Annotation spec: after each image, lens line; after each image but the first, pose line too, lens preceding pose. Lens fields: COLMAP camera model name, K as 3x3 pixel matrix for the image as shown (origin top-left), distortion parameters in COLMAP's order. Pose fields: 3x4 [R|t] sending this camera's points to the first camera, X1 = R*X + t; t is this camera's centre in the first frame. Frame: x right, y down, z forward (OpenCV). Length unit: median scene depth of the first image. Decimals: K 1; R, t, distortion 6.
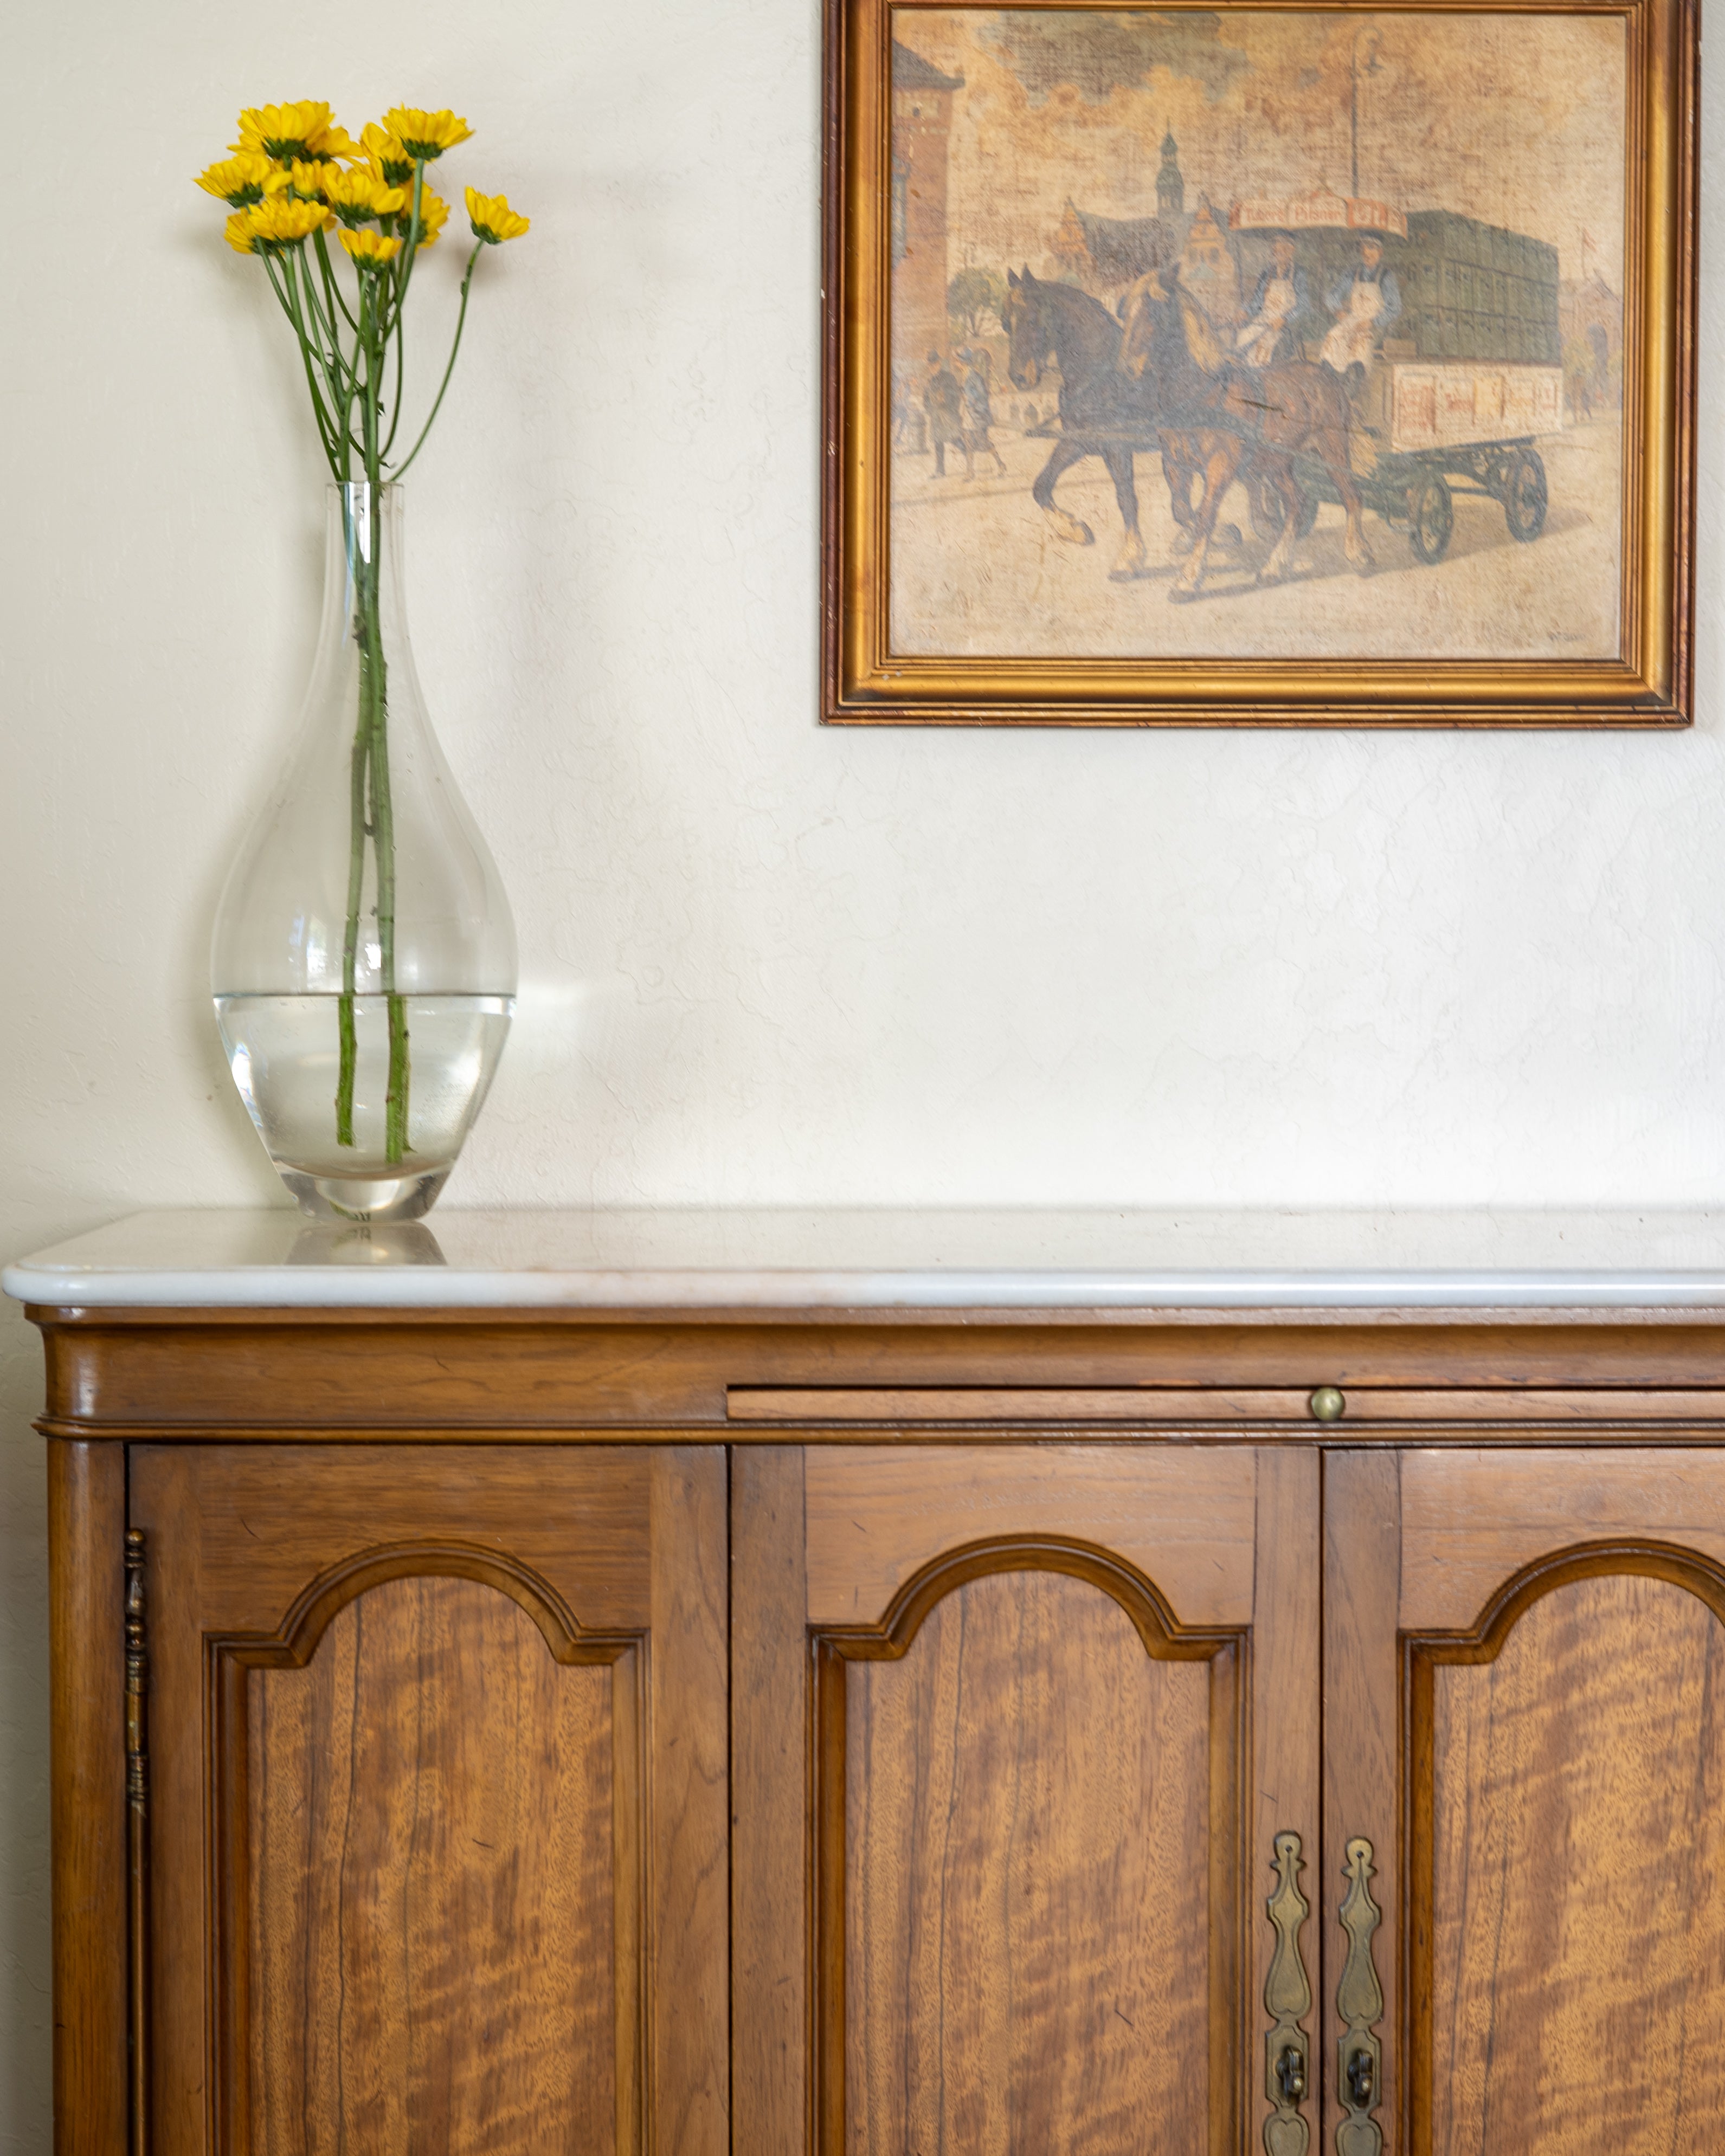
lens RADIAL K [[4773.0, 0, 864.7], [0, 4773.0, 1090.0], [0, 0, 1]] dist [-0.006223, -0.189279]
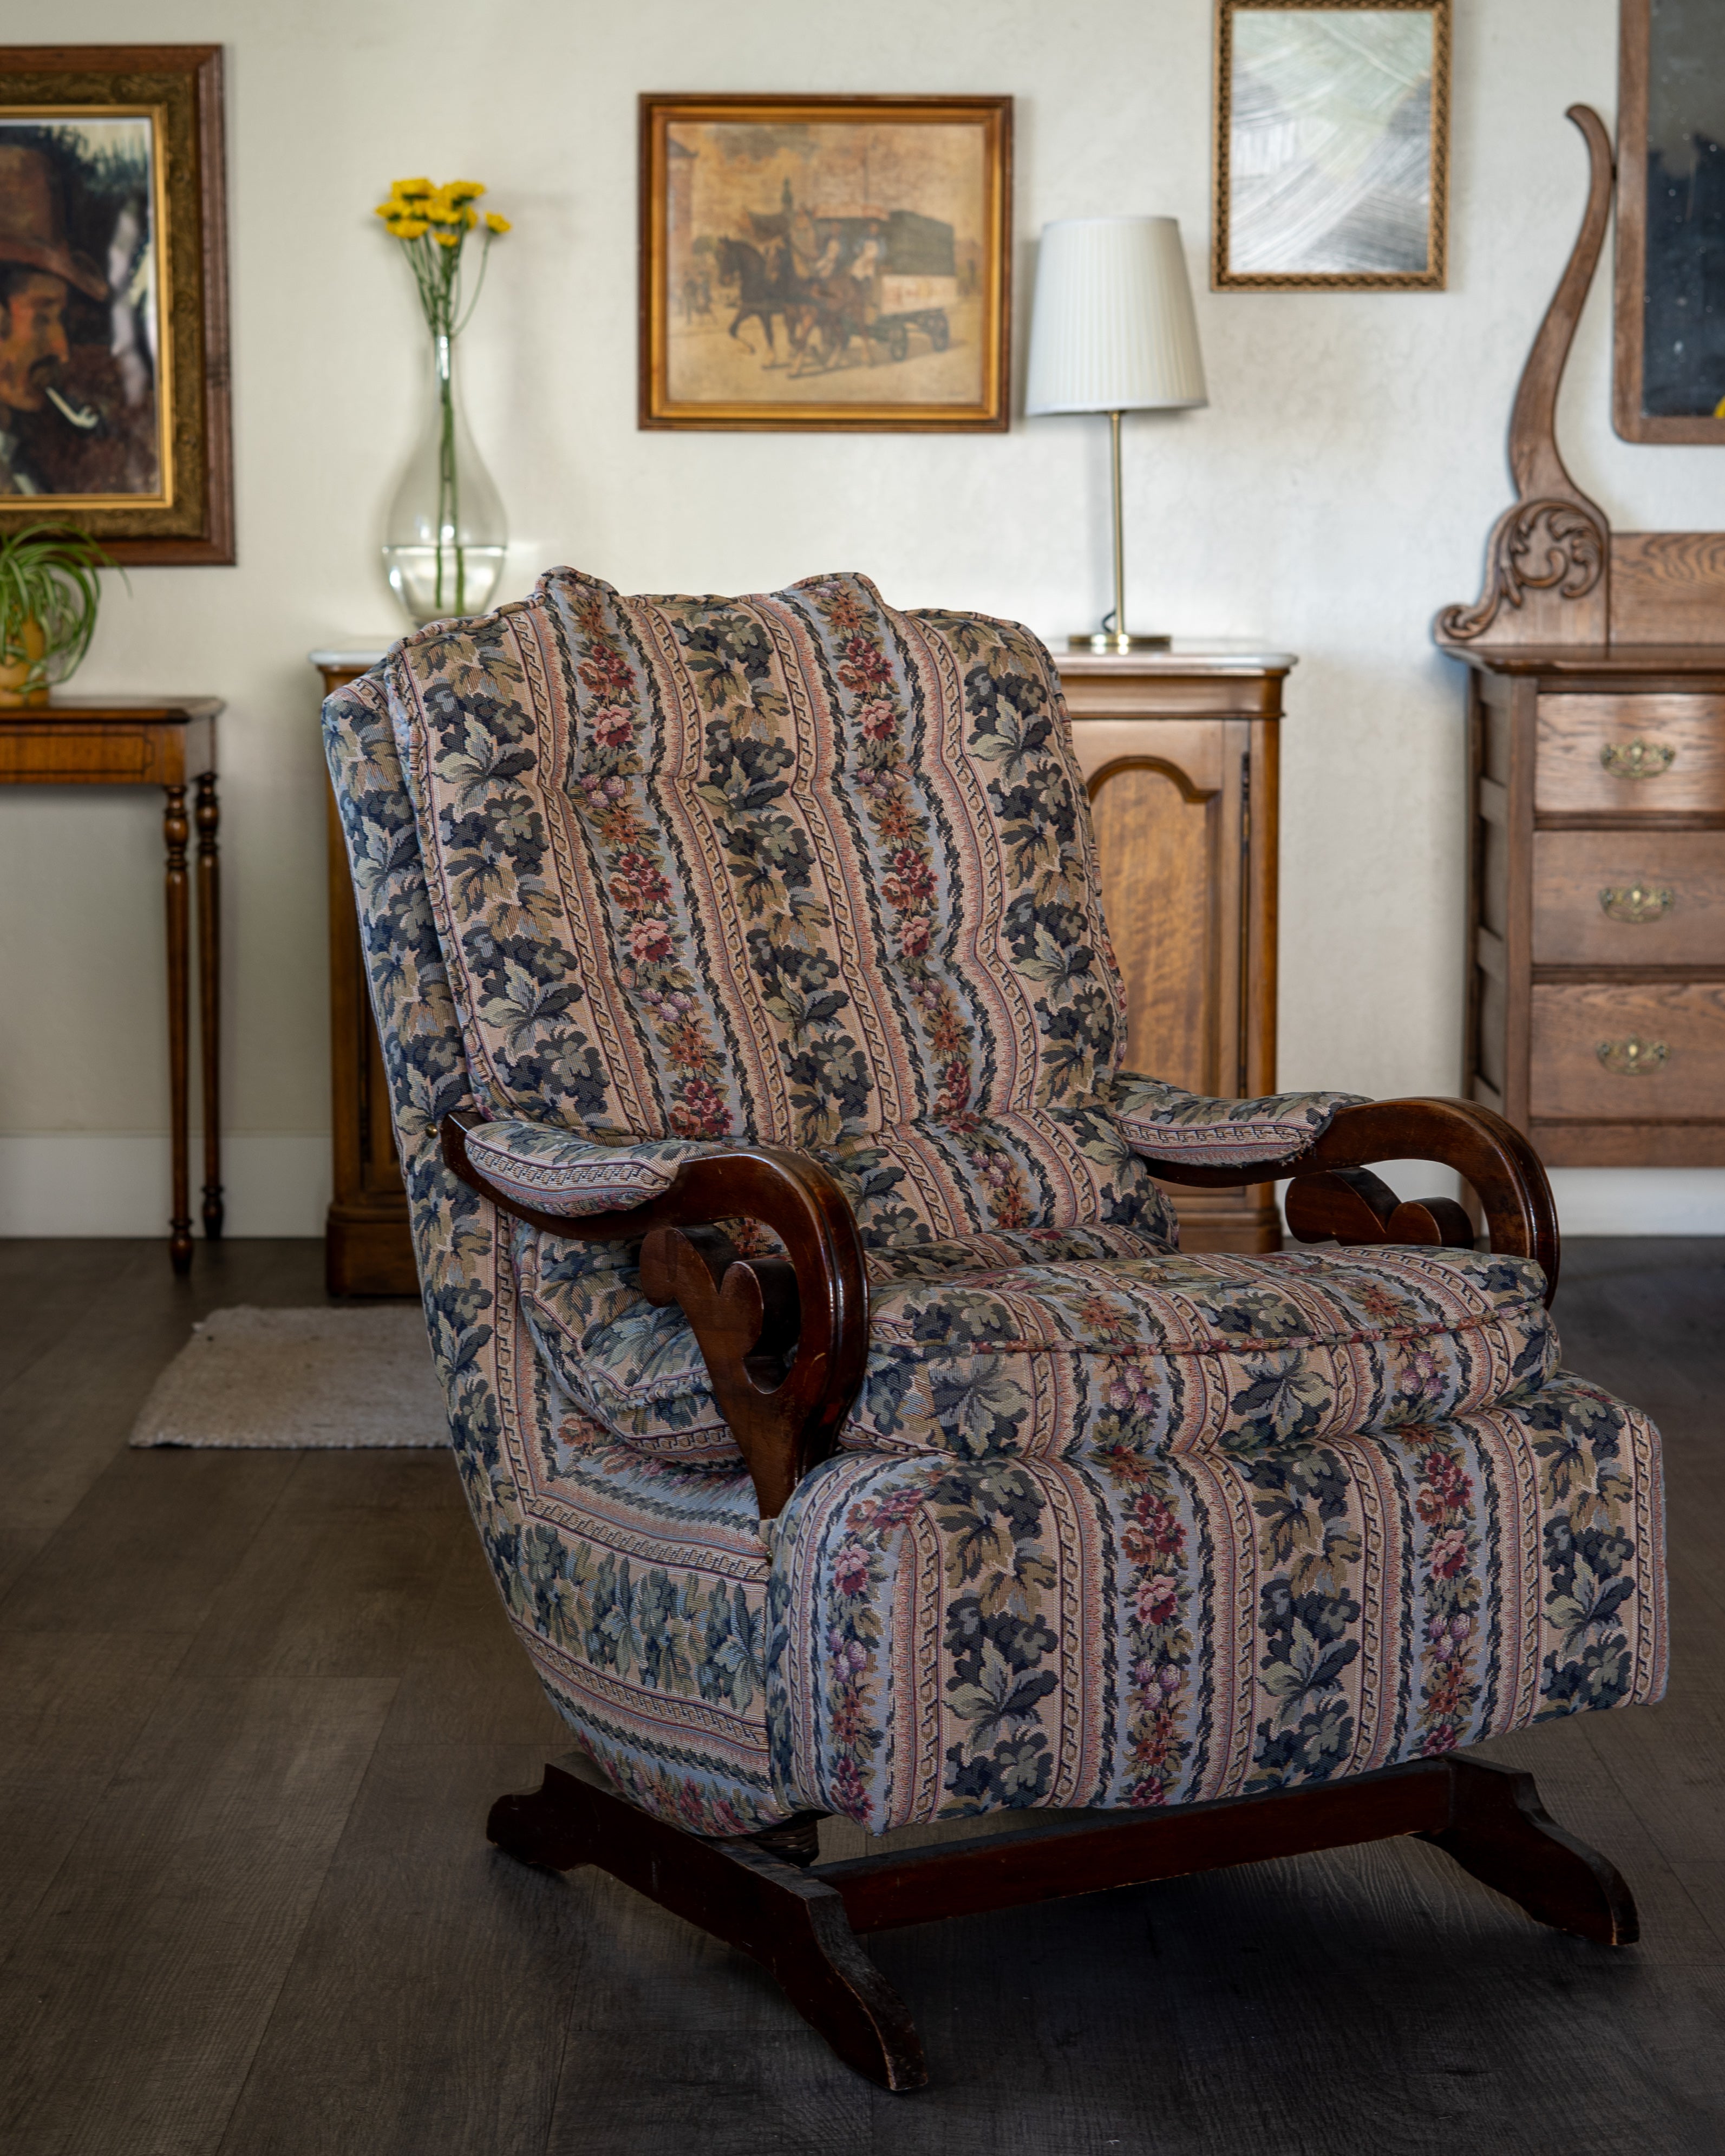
lens RADIAL K [[4773.0, 0, 864.0], [0, 4773.0, 1103.1], [0, 0, 1]] dist [-0.019051, -0.067698]
pose [[0.999652, 0.005163, -0.025888, 0.199274], [-0.002498, 0.994786, 0.101952, 0.015716], [0.026279, -0.101852, 0.994452, -1.661161]]
